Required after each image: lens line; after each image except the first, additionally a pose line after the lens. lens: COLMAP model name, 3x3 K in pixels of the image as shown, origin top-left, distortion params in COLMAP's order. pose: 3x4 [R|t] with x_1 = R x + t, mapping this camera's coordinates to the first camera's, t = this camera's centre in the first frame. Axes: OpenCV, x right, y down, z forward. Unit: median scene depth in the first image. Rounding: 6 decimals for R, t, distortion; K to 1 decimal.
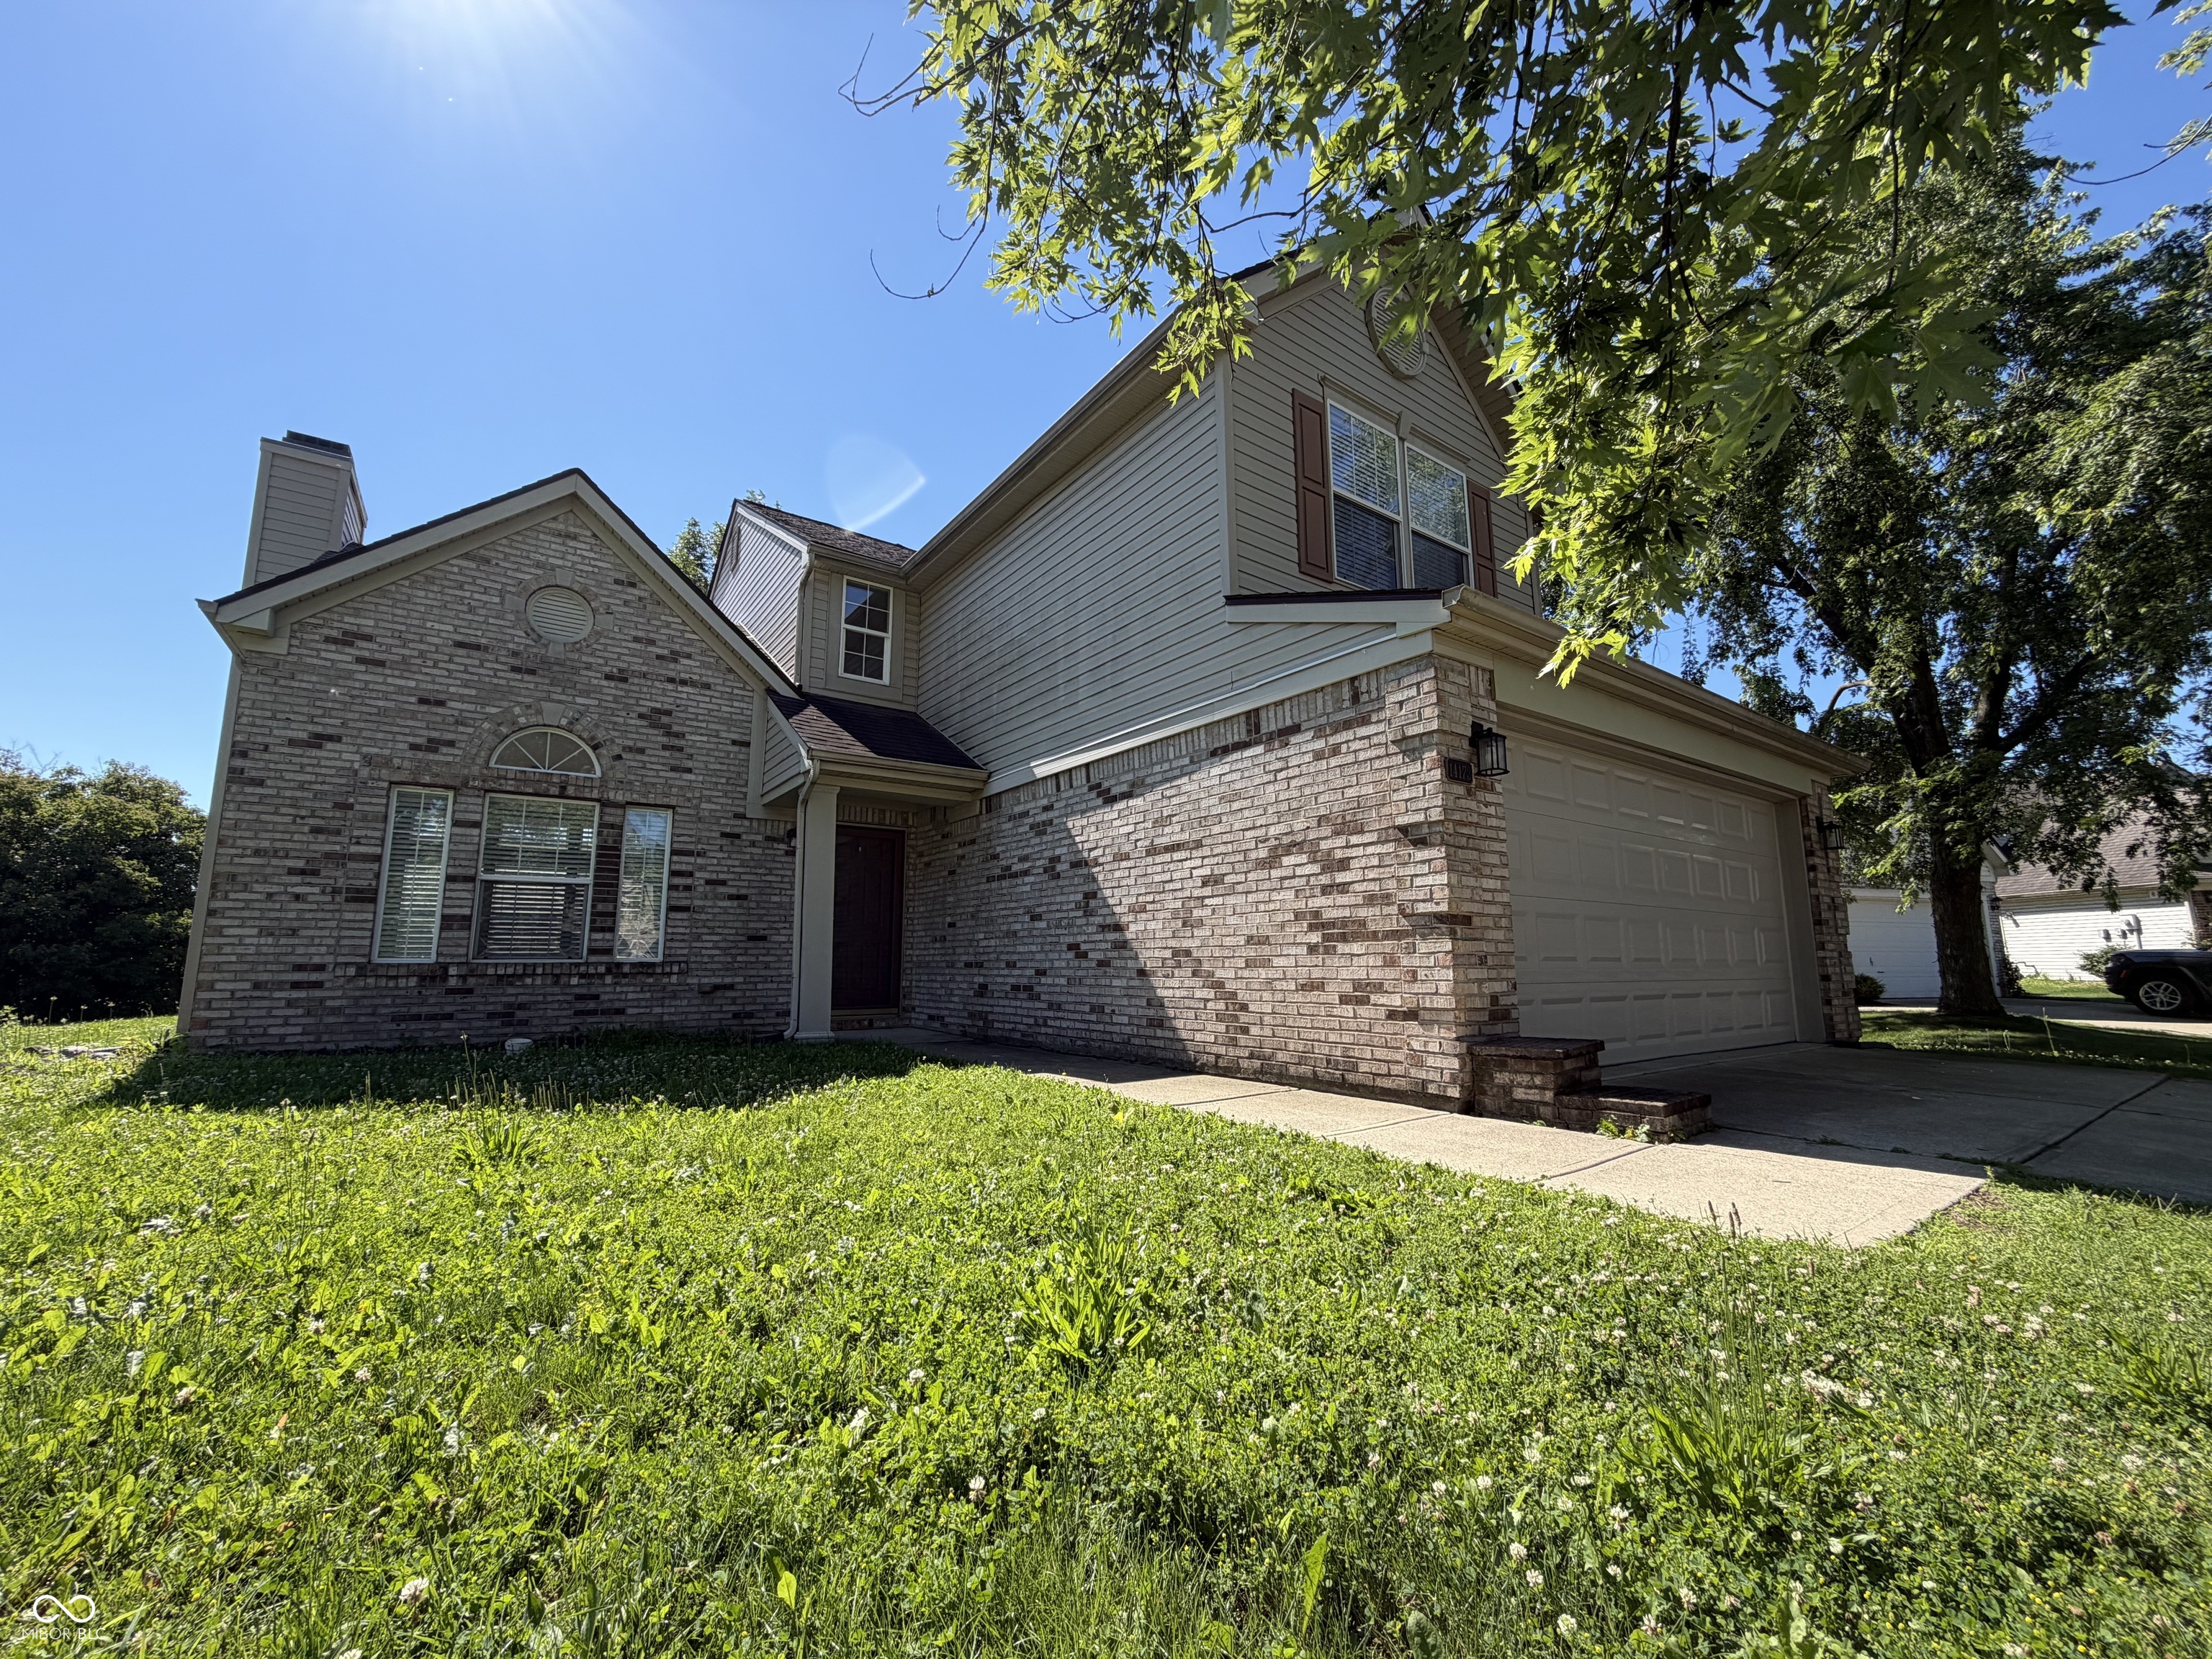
lens RADIAL K [[883.1, 0, 1105.8], [0, 883.1, 828.5], [0, 0, 1]] dist [0.000797, -0.000401]
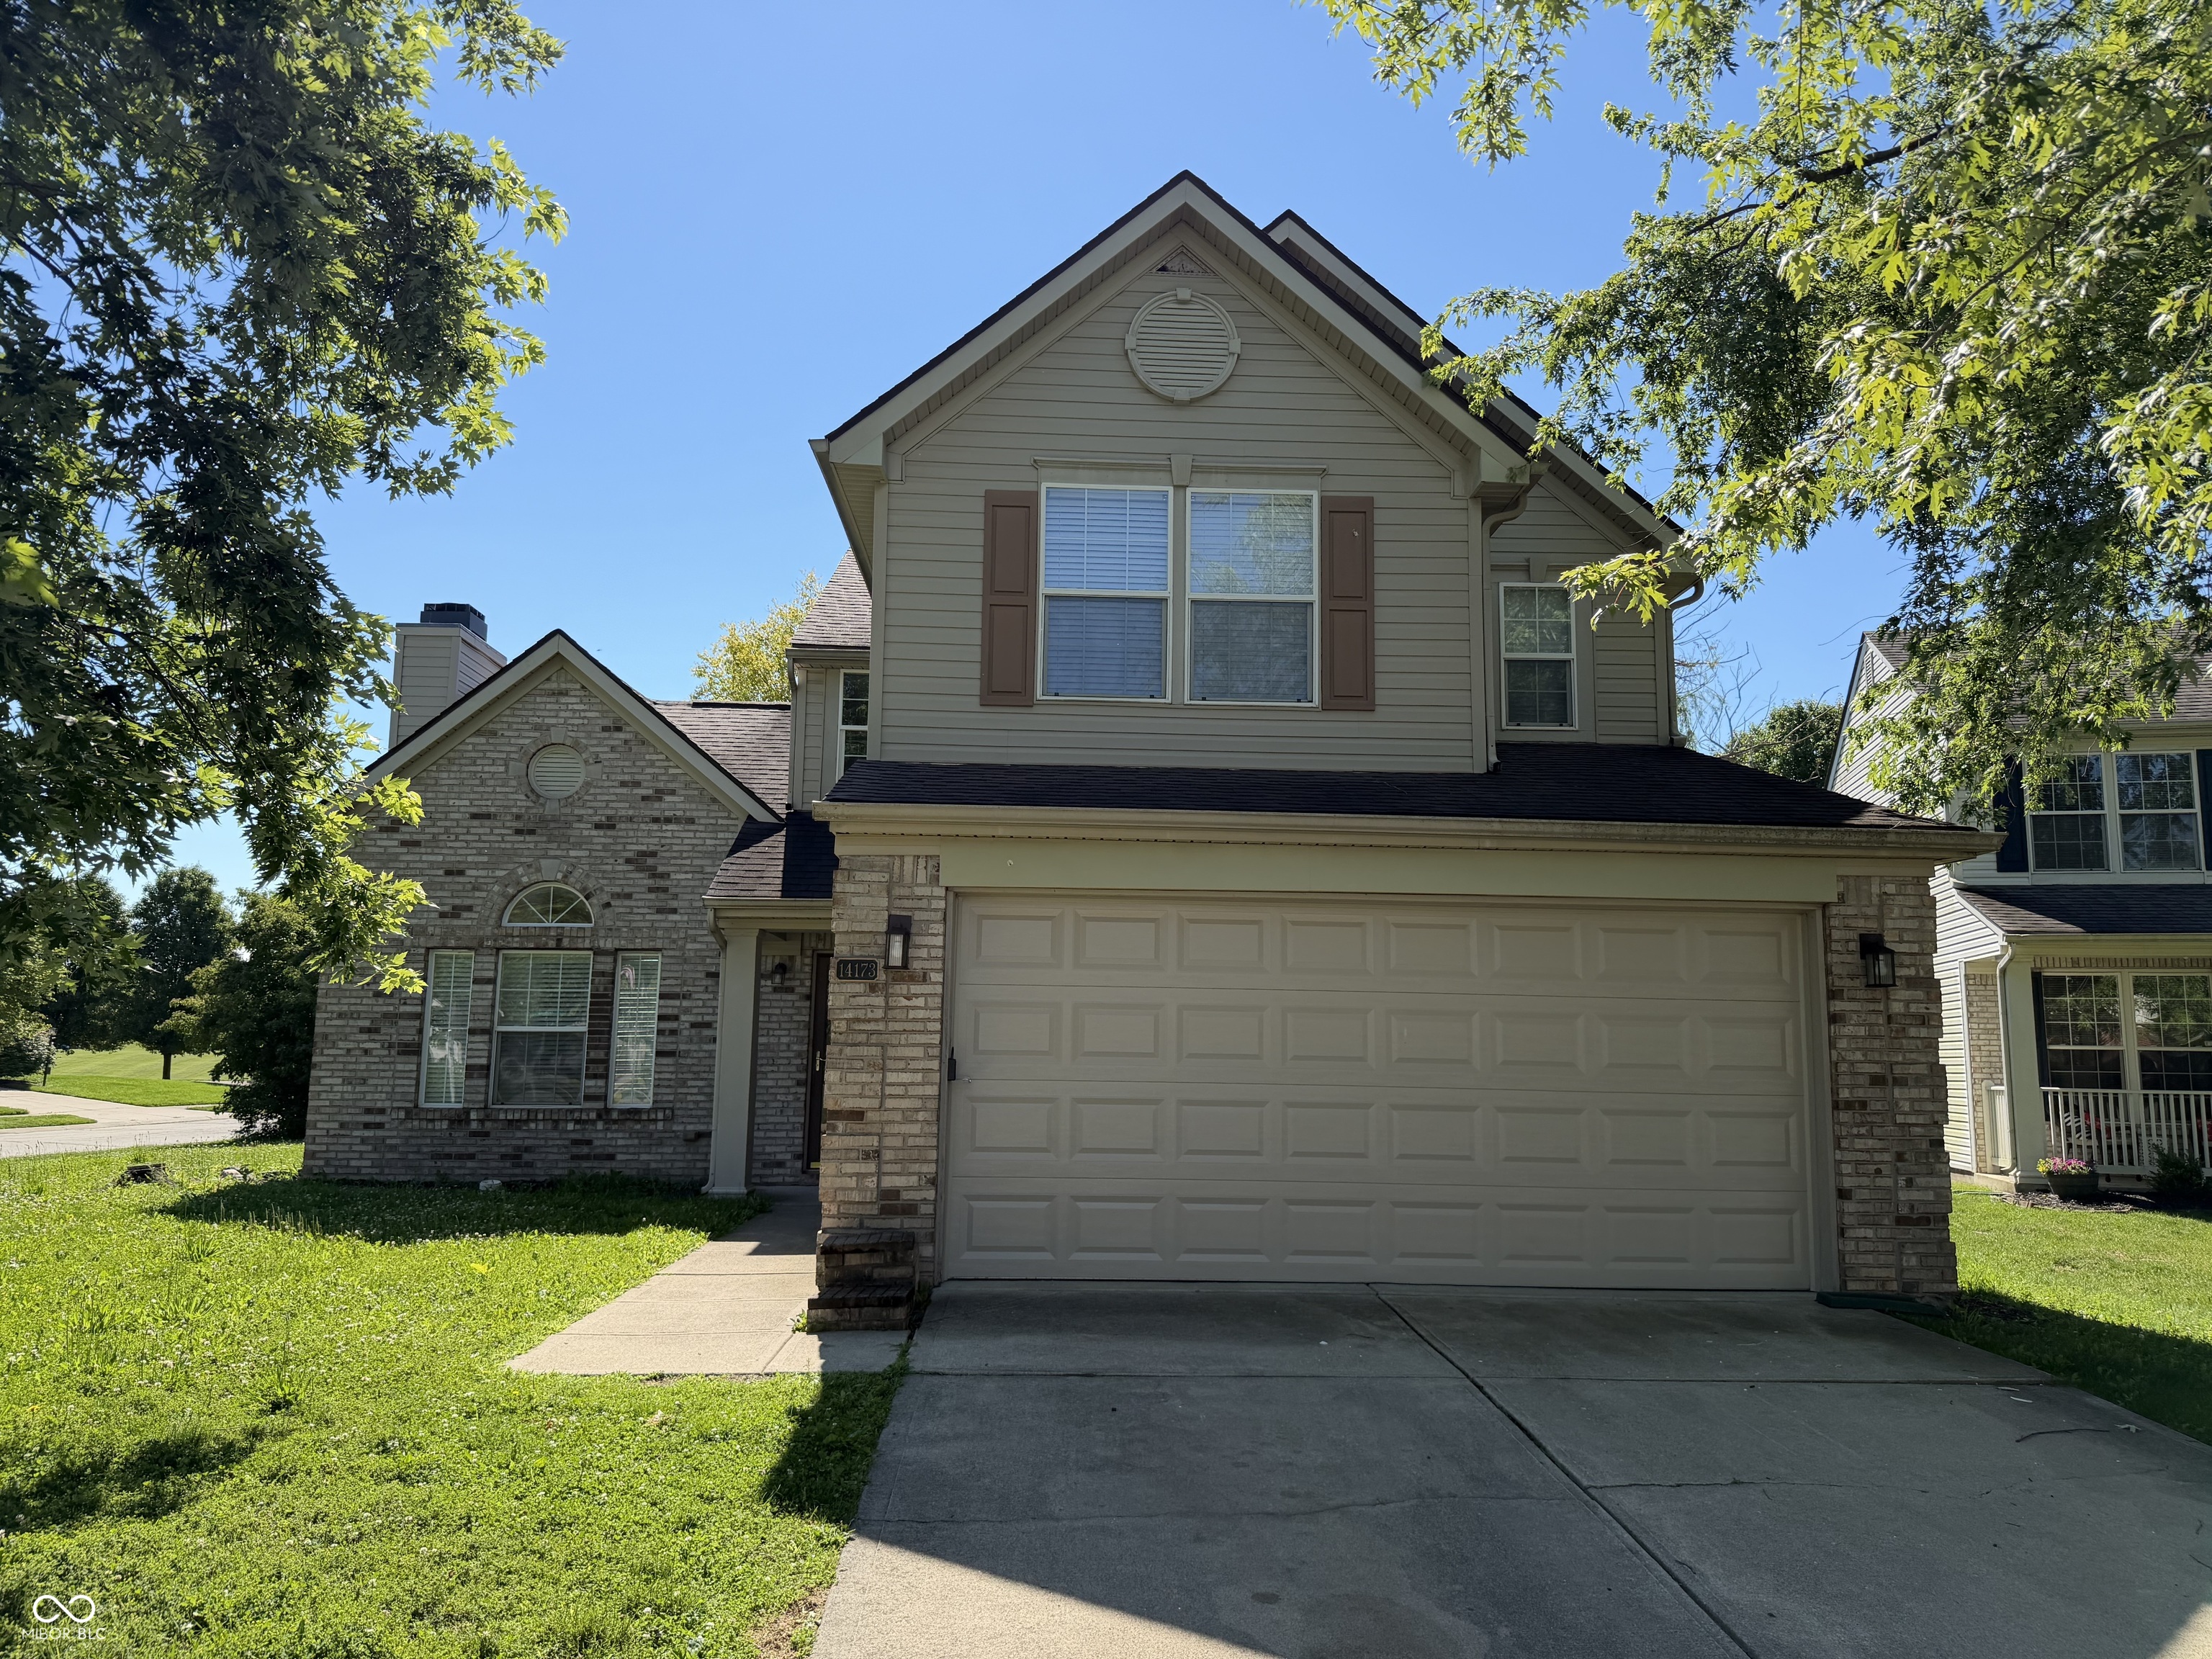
lens RADIAL K [[1566.2, 0, 1105.3], [0, 1566.2, 832.4], [0, 0, 1]] dist [0.043500, -0.001421]
pose [[0.842337, -0.064327, -0.535098, 0.973191], [0.066234, 0.997681, -0.015674, -0.105426], [0.534866, -0.022239, 0.844644, -0.235398]]
